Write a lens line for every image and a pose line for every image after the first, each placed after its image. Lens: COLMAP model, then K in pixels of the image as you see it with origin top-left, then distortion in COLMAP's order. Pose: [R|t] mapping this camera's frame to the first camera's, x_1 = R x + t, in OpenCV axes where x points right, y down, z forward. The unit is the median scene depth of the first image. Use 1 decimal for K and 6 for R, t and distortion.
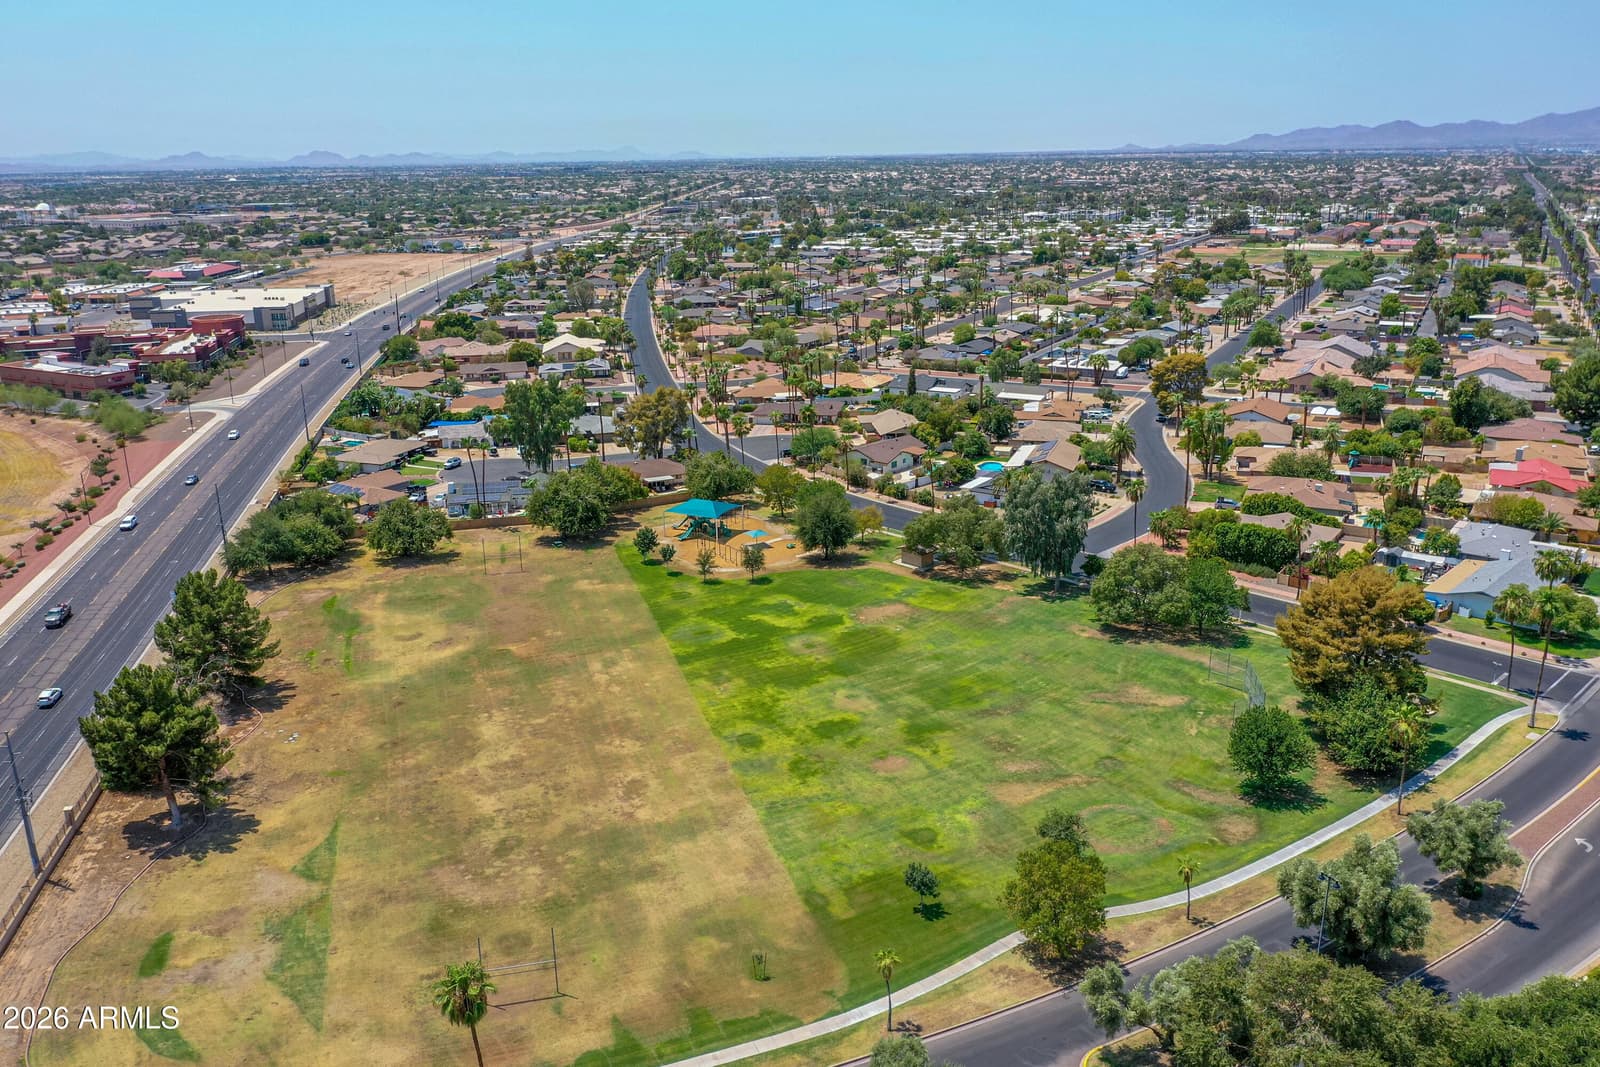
lens RADIAL K [[1244.1, 0, 798.2], [0, 1244.1, 534.3], [0, 0, 1]] dist [-0.023194, 0.007376]
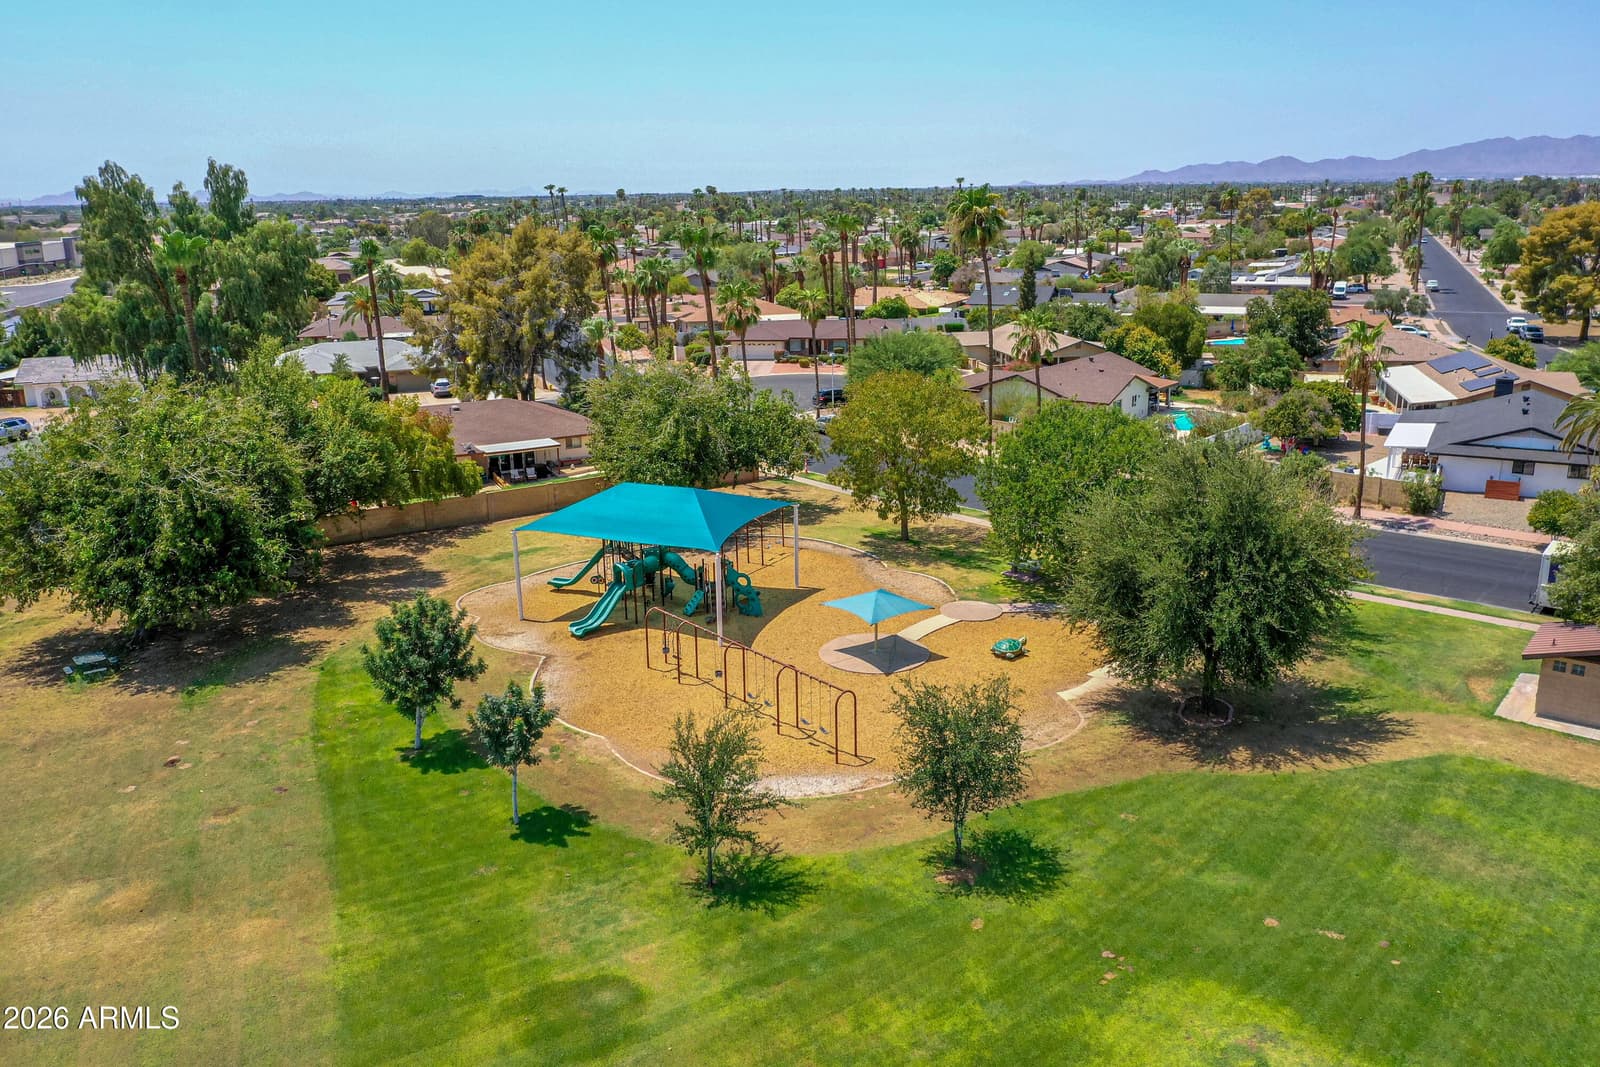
lens RADIAL K [[1244.1, 0, 798.2], [0, 1244.1, 534.3], [0, 0, 1]] dist [-0.023194, 0.007376]
pose [[0.996918, -0.022487, 0.075156, -0.065202], [0.024660, 0.999301, -0.028107, -0.008018], [-0.074472, 0.029873, 0.996776, 0.706829]]
